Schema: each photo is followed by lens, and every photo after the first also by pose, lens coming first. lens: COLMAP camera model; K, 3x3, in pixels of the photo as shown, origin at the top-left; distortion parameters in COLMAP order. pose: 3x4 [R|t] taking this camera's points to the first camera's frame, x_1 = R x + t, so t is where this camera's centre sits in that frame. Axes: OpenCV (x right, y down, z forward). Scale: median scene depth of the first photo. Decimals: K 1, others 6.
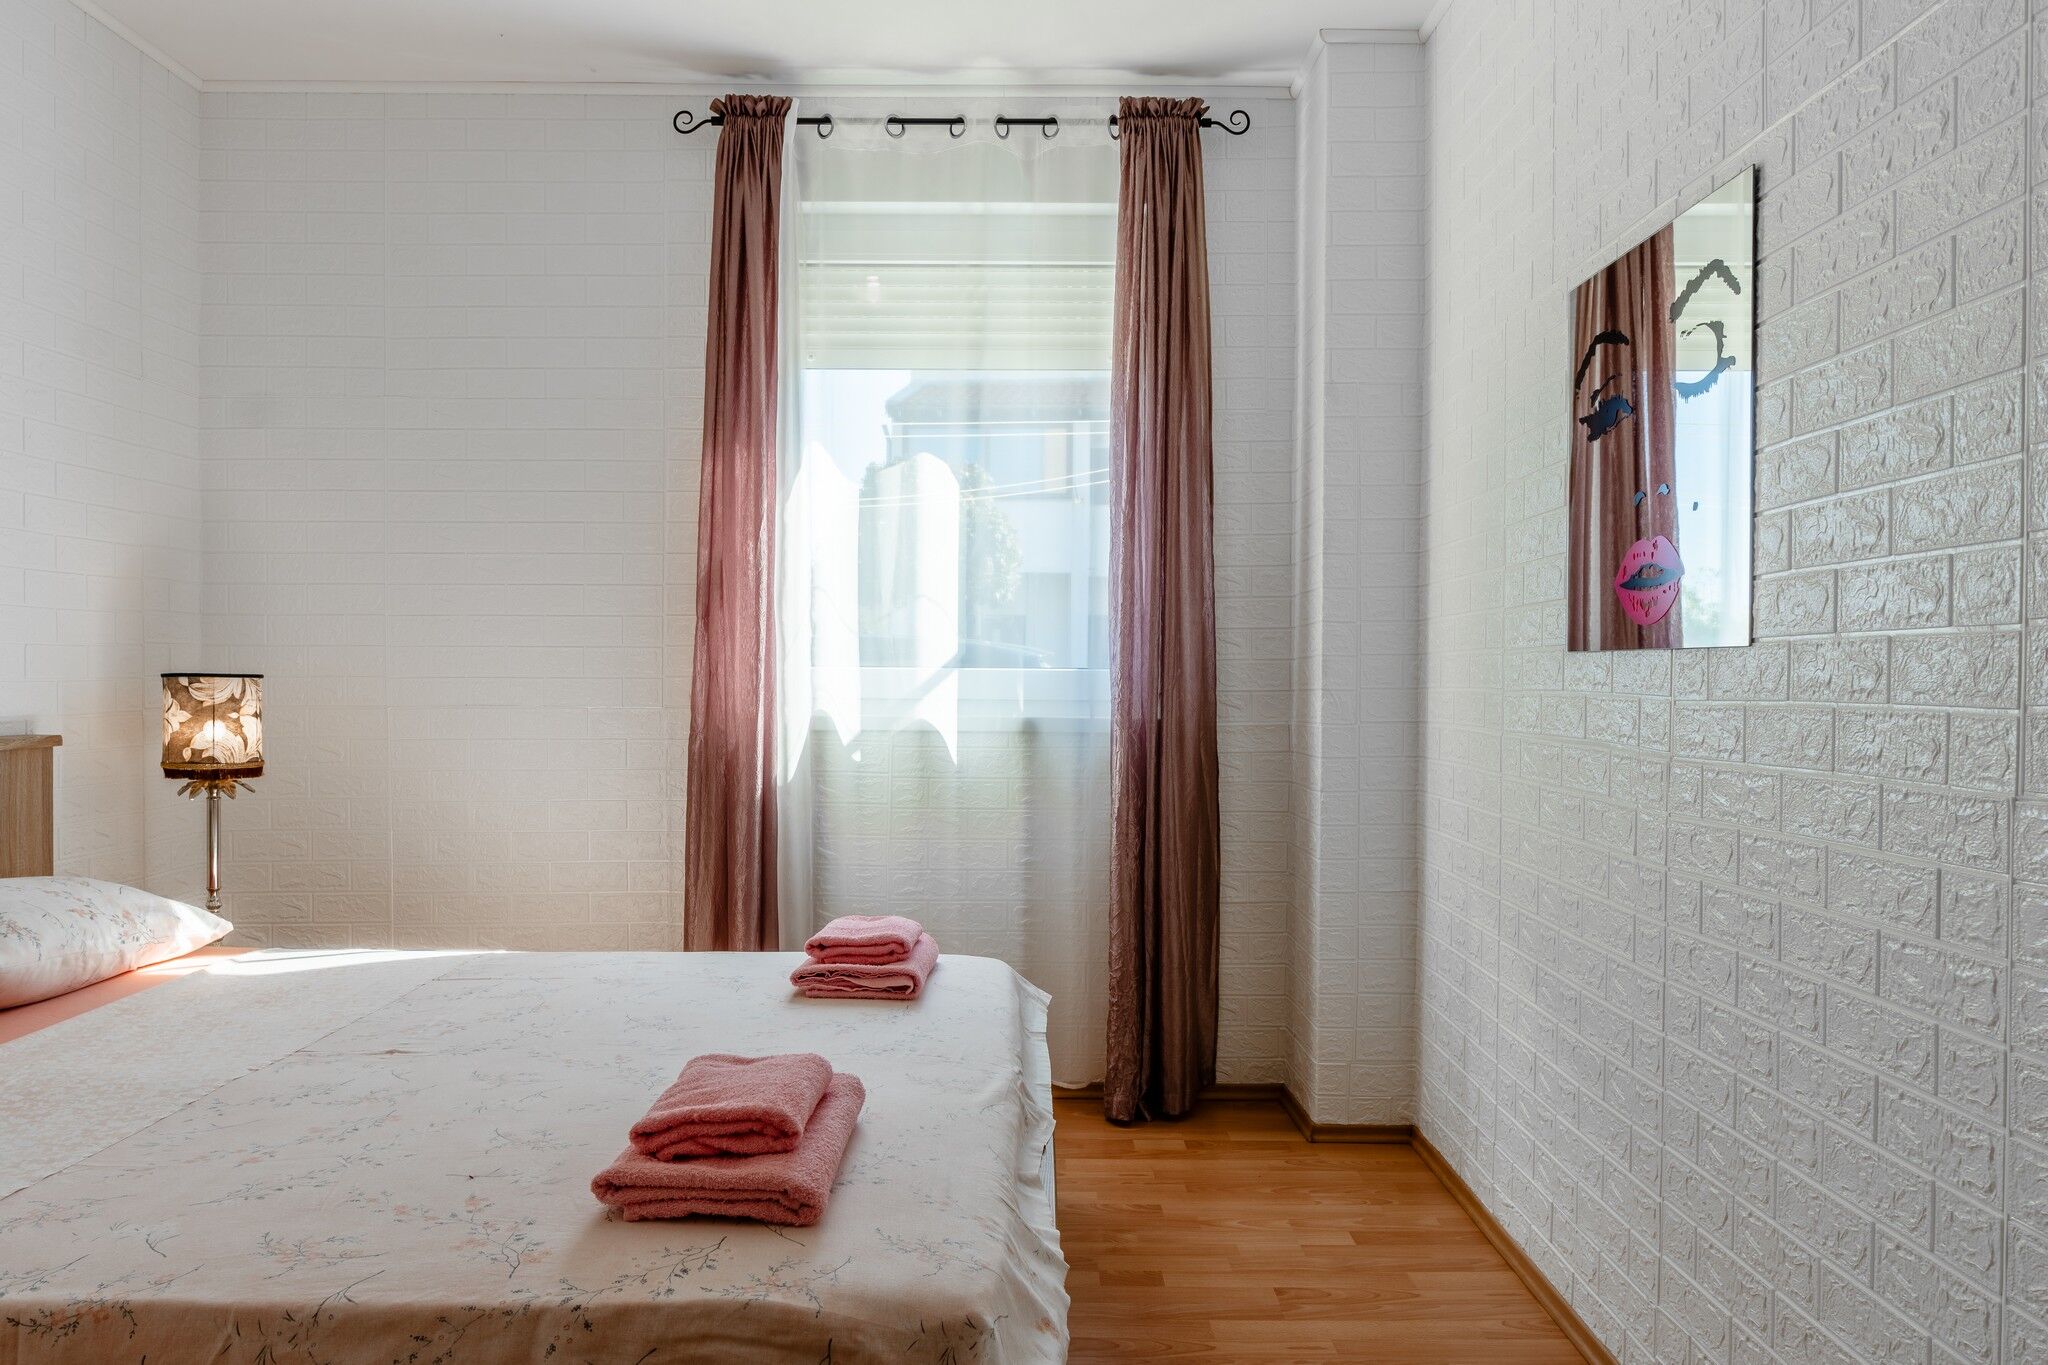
lens RADIAL K [[1433.4, 0, 1011.4], [0, 1433.4, 696.3], [0, 0, 1]] dist [0.003298, -0.007623]
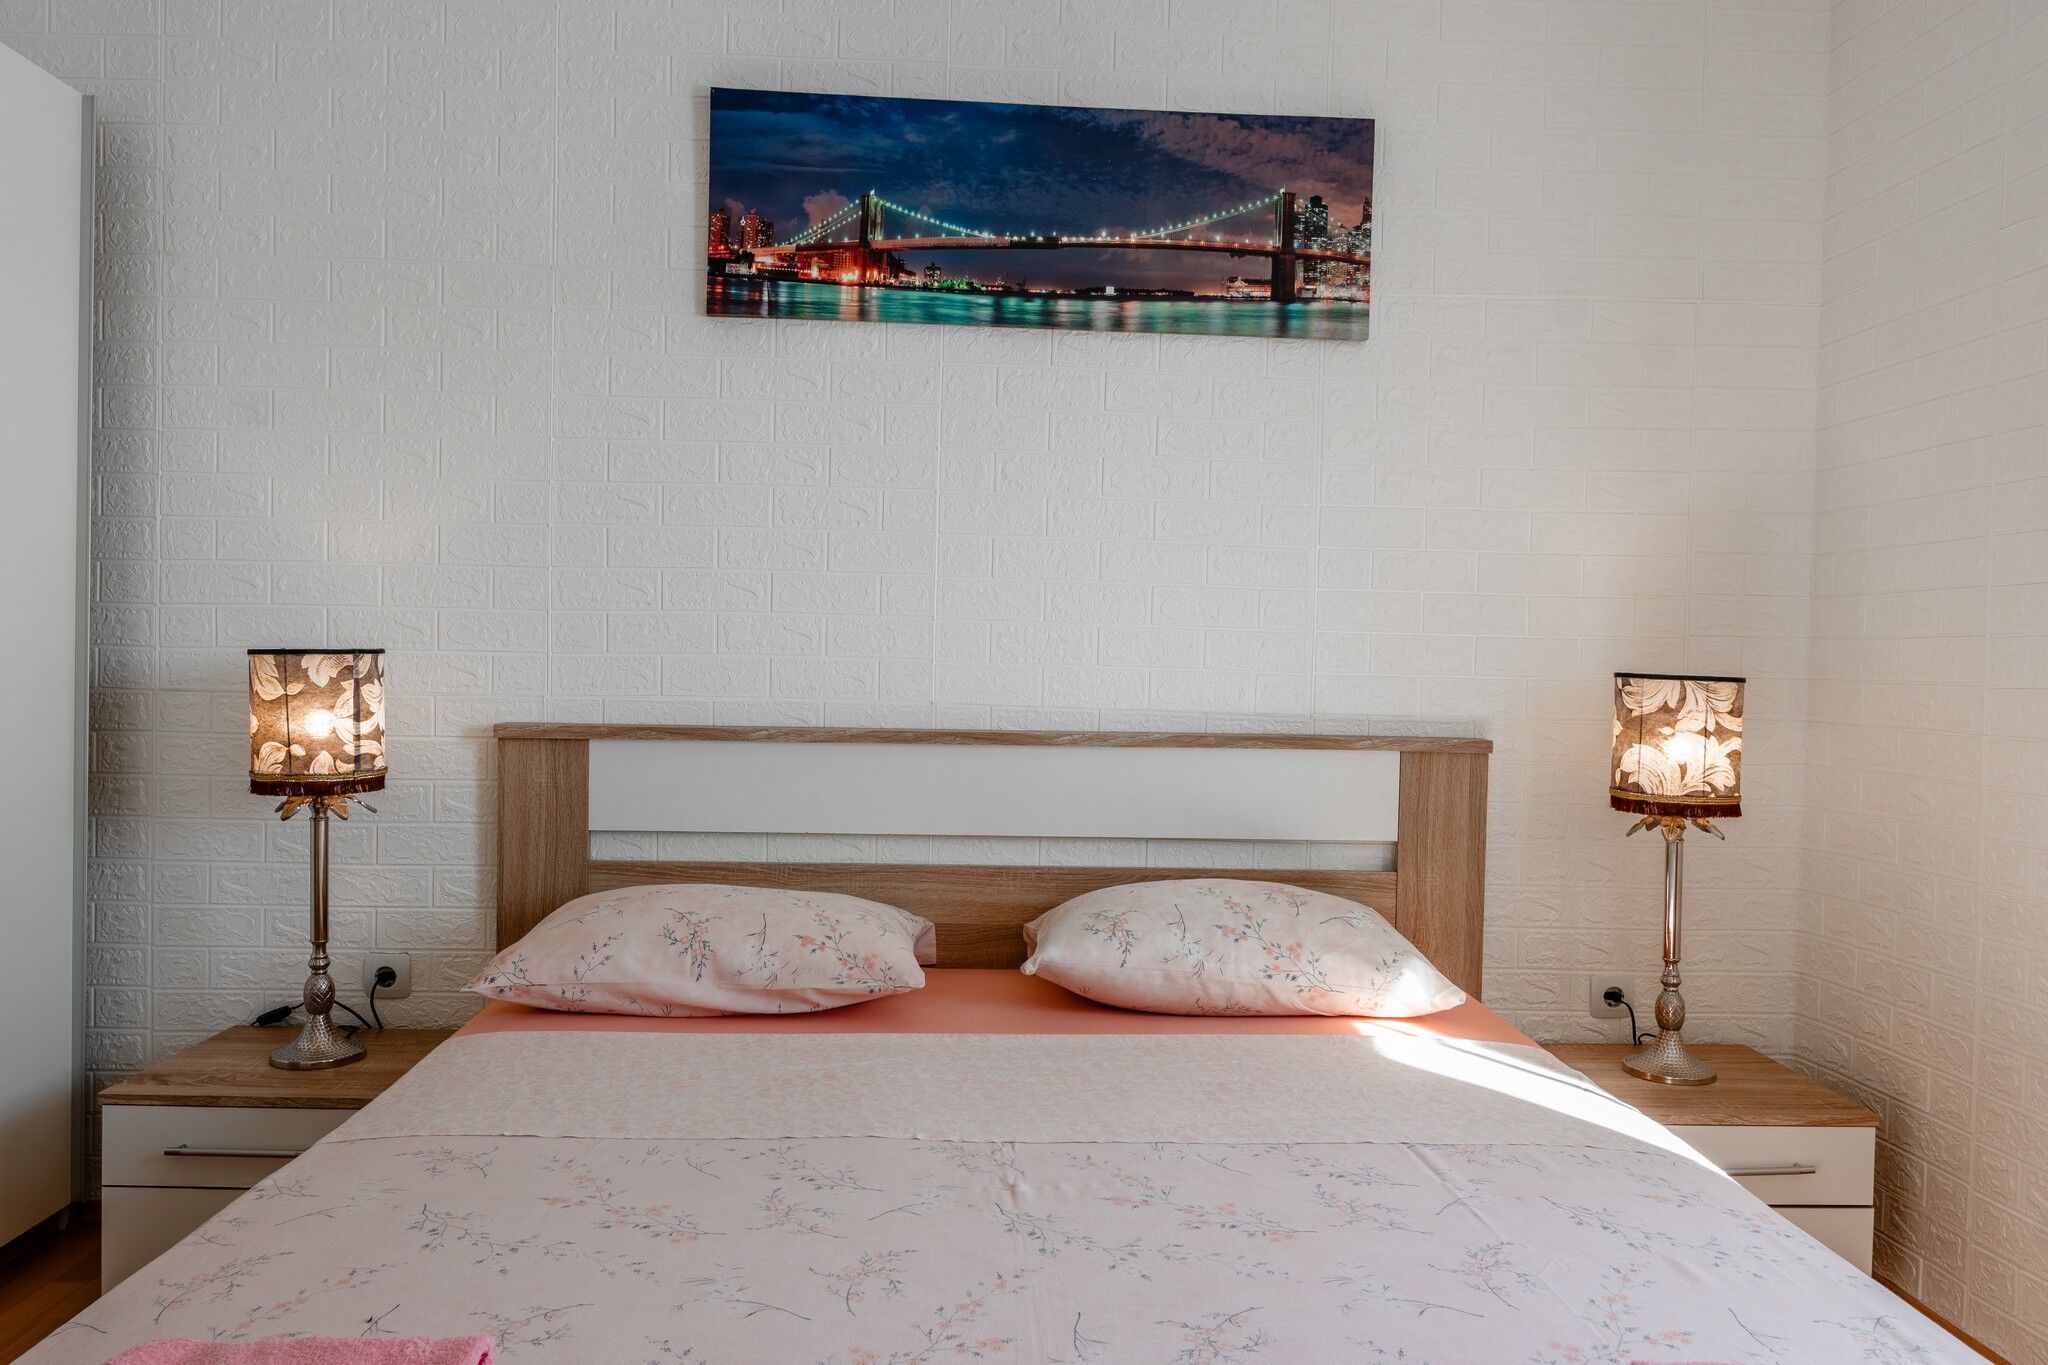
lens RADIAL K [[1433.4, 0, 1012.5], [0, 1433.4, 703.5], [0, 0, 1]] dist [0.003298, -0.007623]
pose [[0.014707, 0.036008, -0.999243, 0.192312], [-0.031476, 0.998873, 0.035531, -0.016430], [0.999396, 0.030929, 0.015824, 0.658434]]
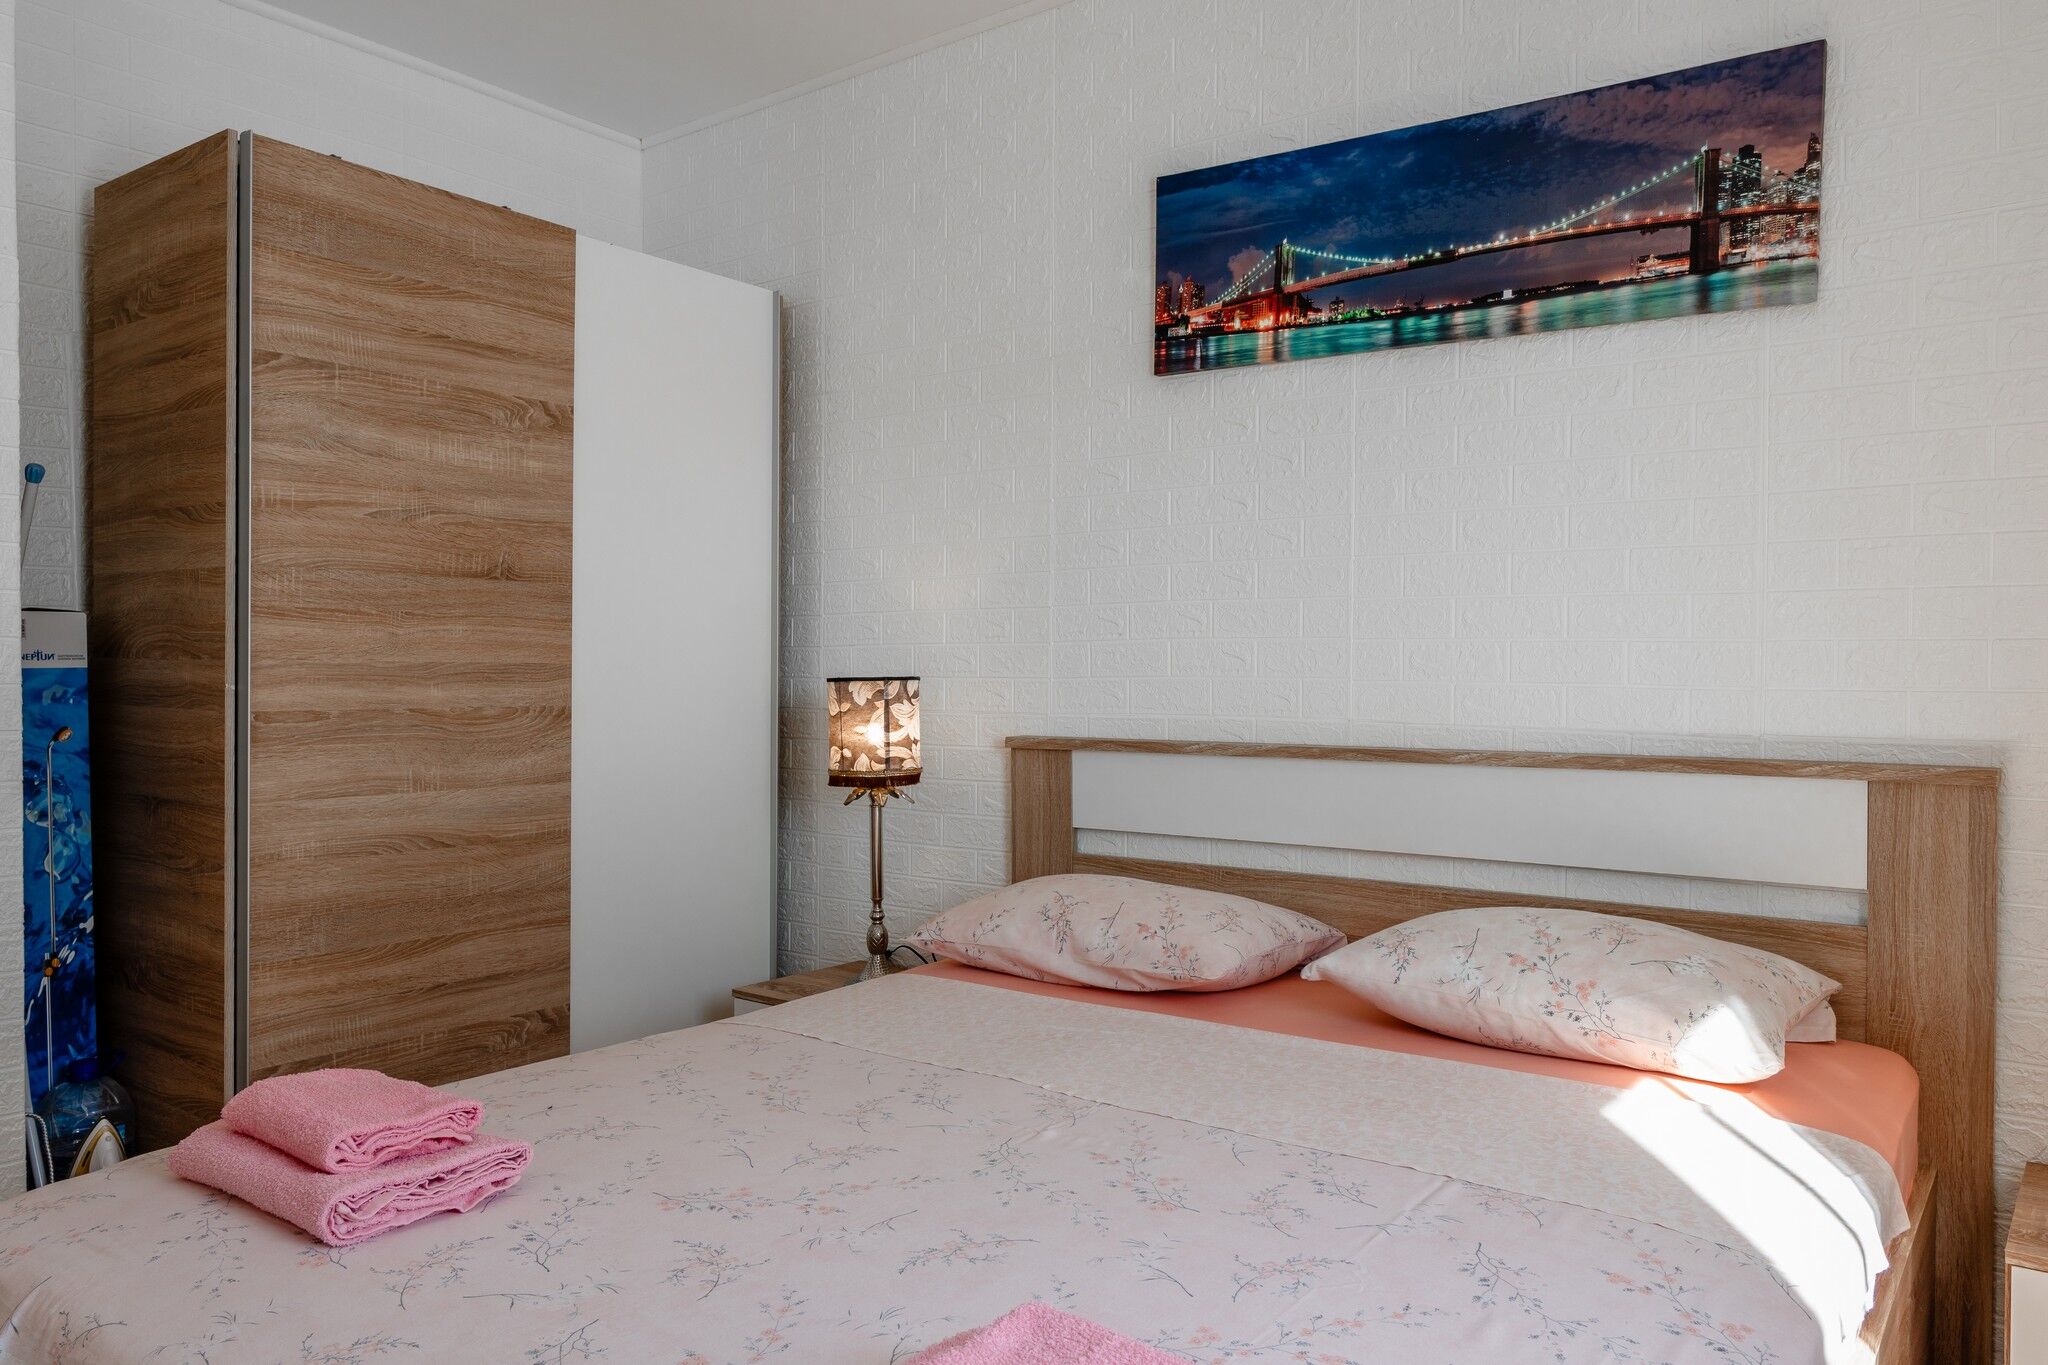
lens RADIAL K [[1433.4, 0, 1016.6], [0, 1433.4, 688.9], [0, 0, 1]] dist [0.003298, -0.007623]
pose [[-0.603478, 0.002929, -0.797374, 0.159654], [-0.018135, 0.999684, 0.017398, -0.015449], [0.797173, 0.024959, -0.603234, 0.990391]]
